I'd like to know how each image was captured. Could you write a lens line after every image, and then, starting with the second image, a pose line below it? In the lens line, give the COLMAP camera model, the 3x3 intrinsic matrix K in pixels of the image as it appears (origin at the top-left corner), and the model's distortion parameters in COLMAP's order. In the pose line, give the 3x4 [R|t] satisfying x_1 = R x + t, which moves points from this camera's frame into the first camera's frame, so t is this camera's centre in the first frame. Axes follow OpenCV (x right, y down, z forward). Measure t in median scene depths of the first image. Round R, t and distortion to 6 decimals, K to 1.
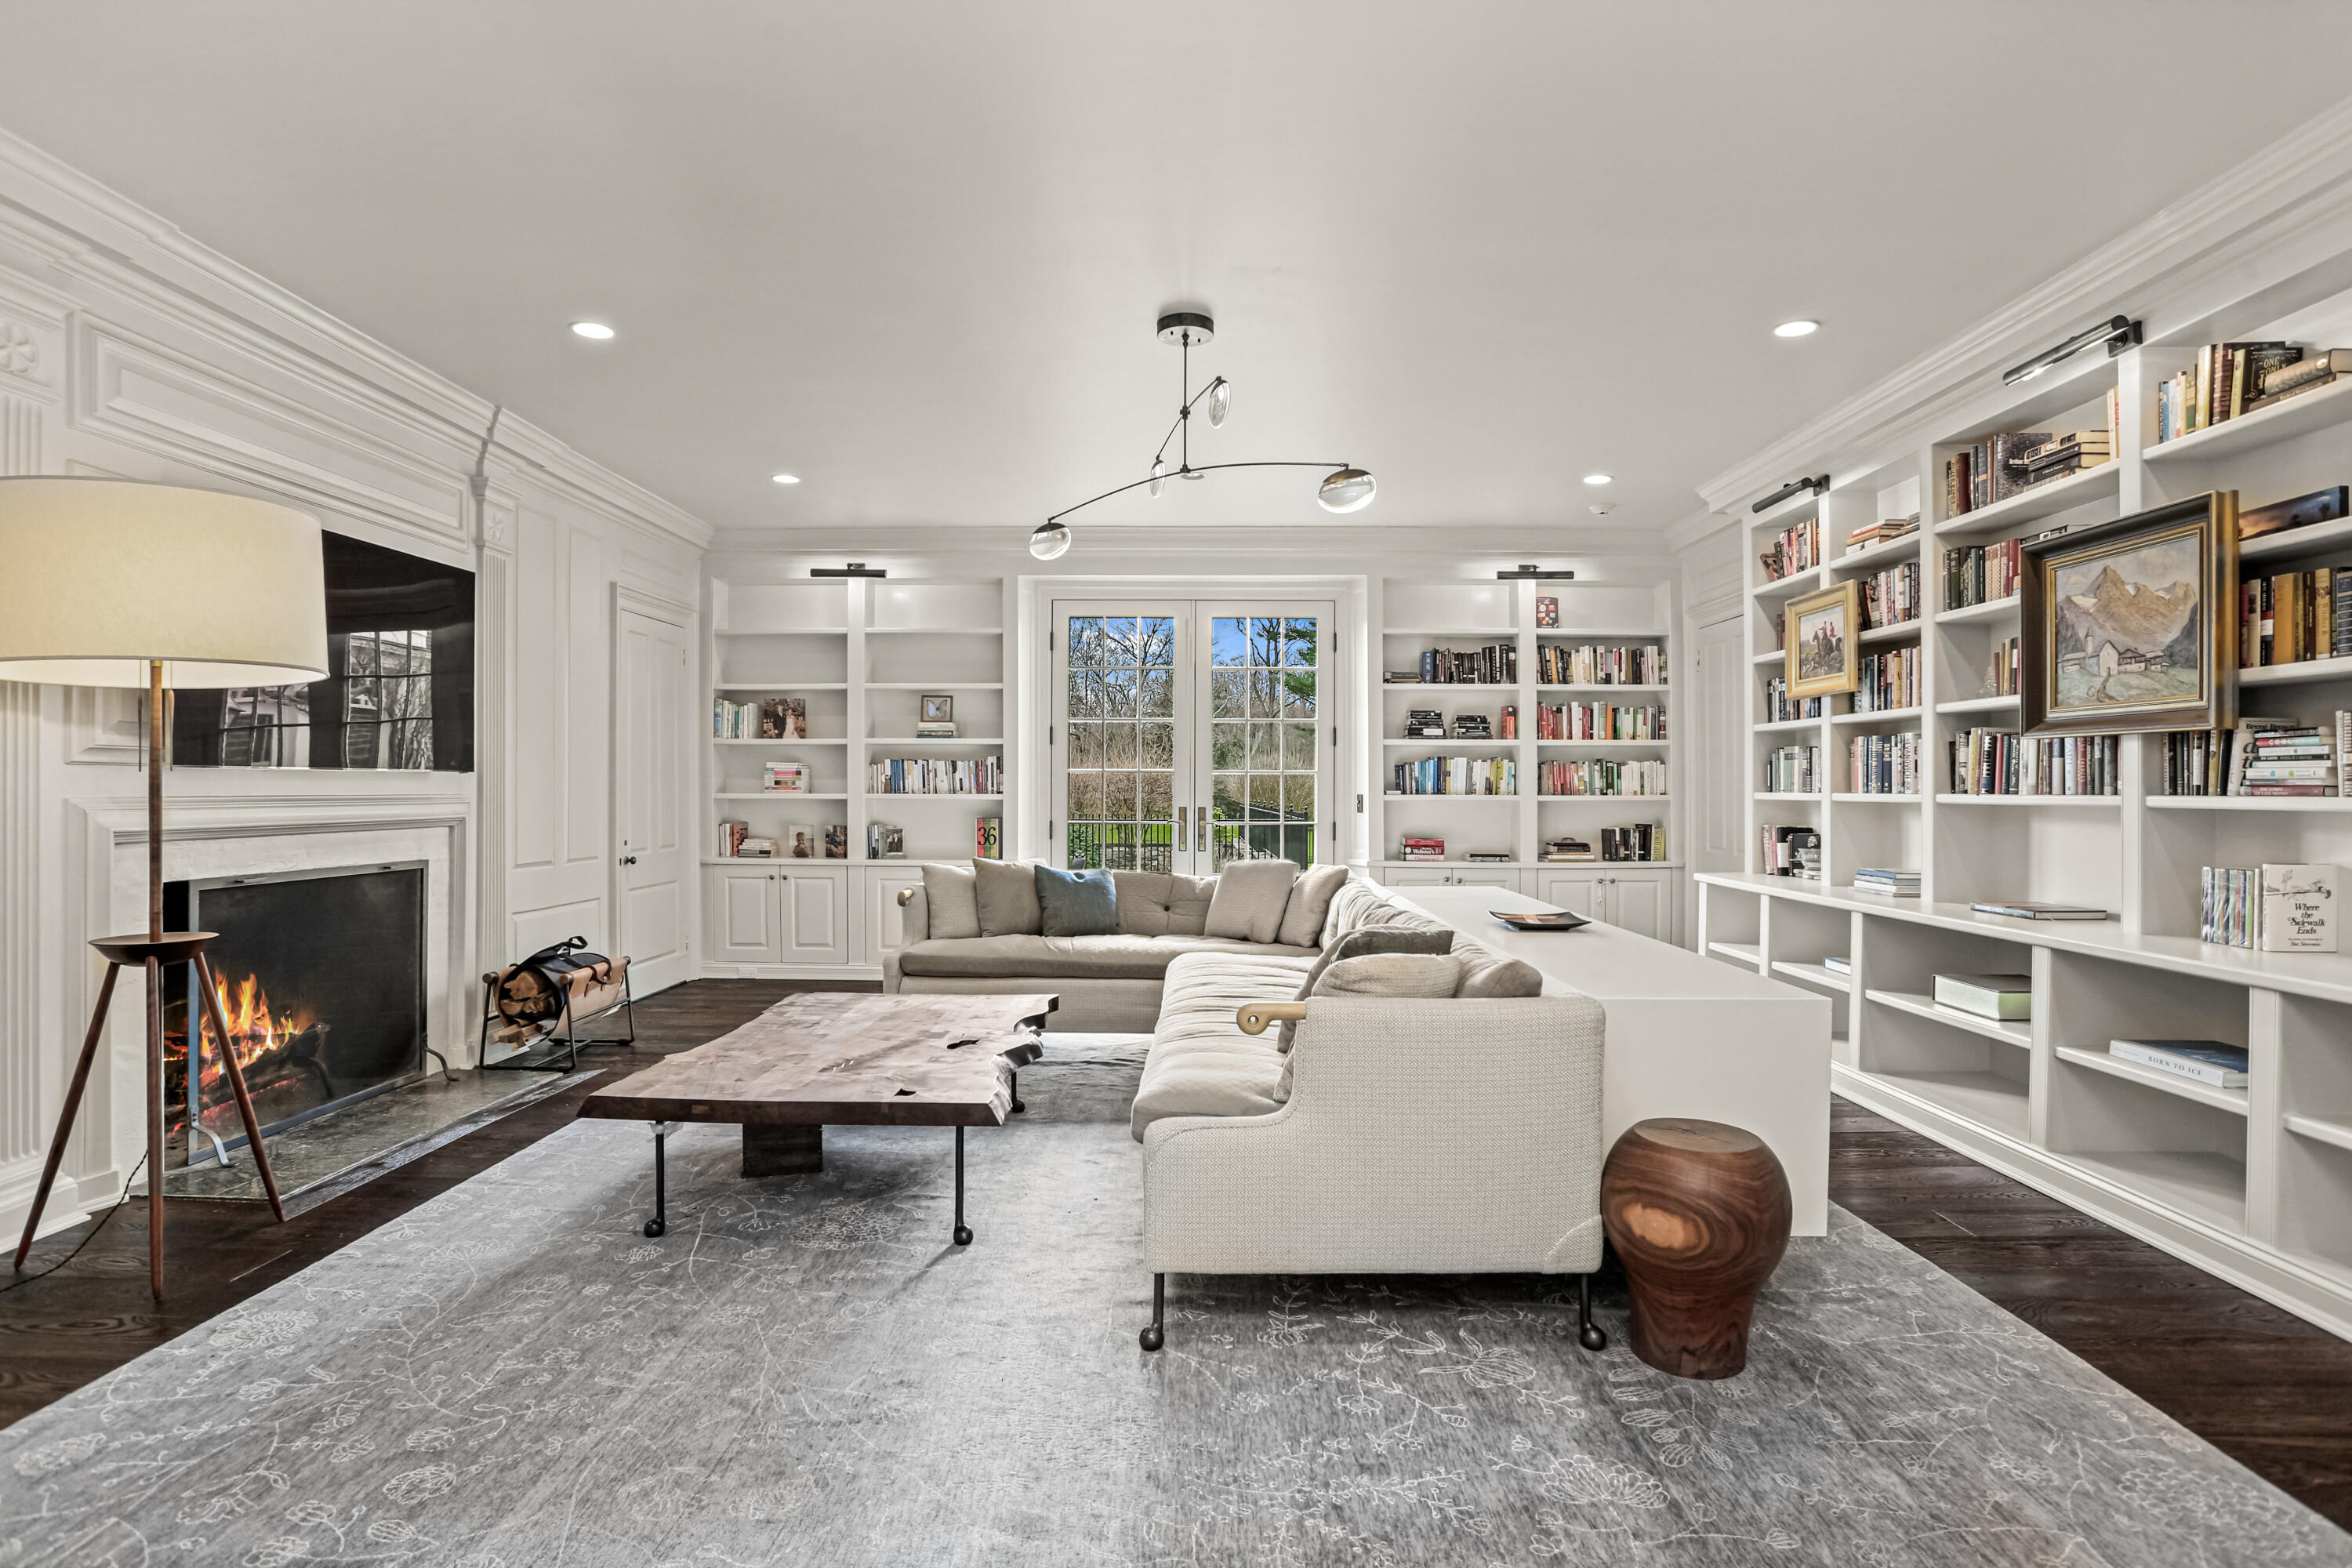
lens RADIAL K [[1180.4, 0, 1215.0], [0, 1180.4, 789.1], [0, 0, 1]] dist [-0.042264, 0.010463]
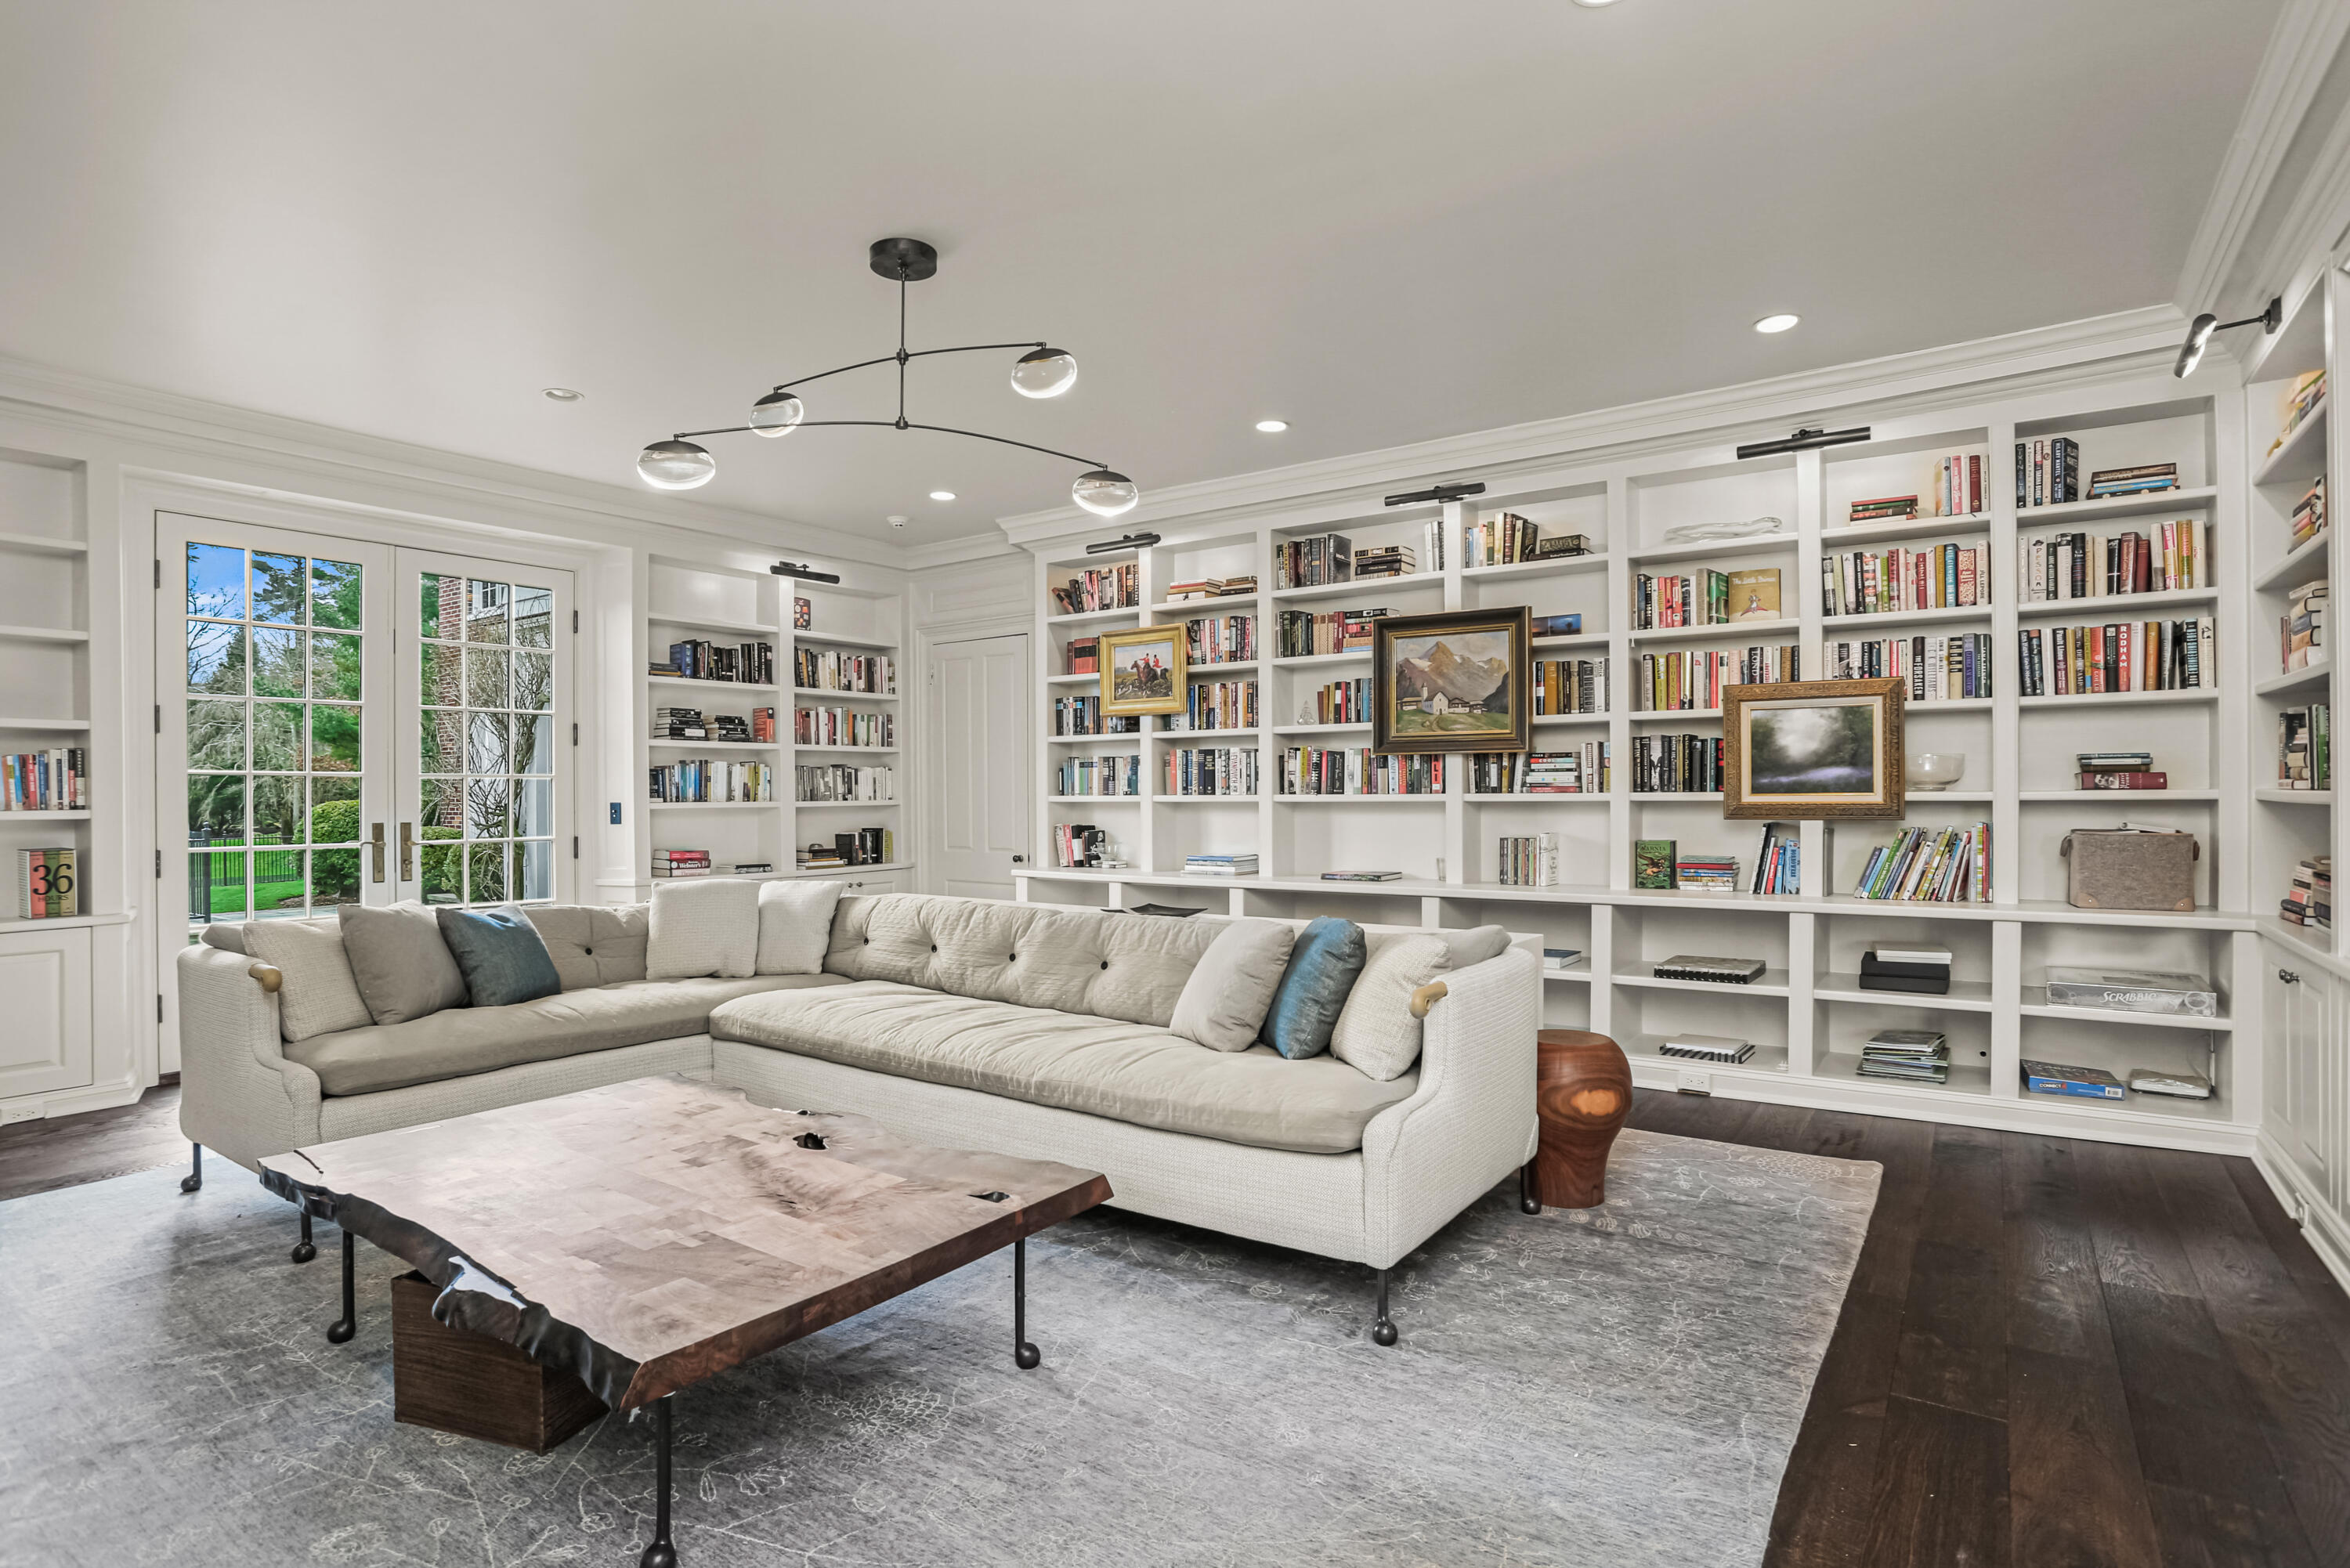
lens RADIAL K [[1179.3, 0, 1175.6], [0, 1179.3, 797.5], [0, 0, 1]] dist [-0.042264, 0.010463]
pose [[0.586512, -0.010071, 0.809878, -0.411946], [0.009172, 0.999941, 0.005791, -0.000892], [-0.809889, 0.004032, 0.586569, 0.230703]]
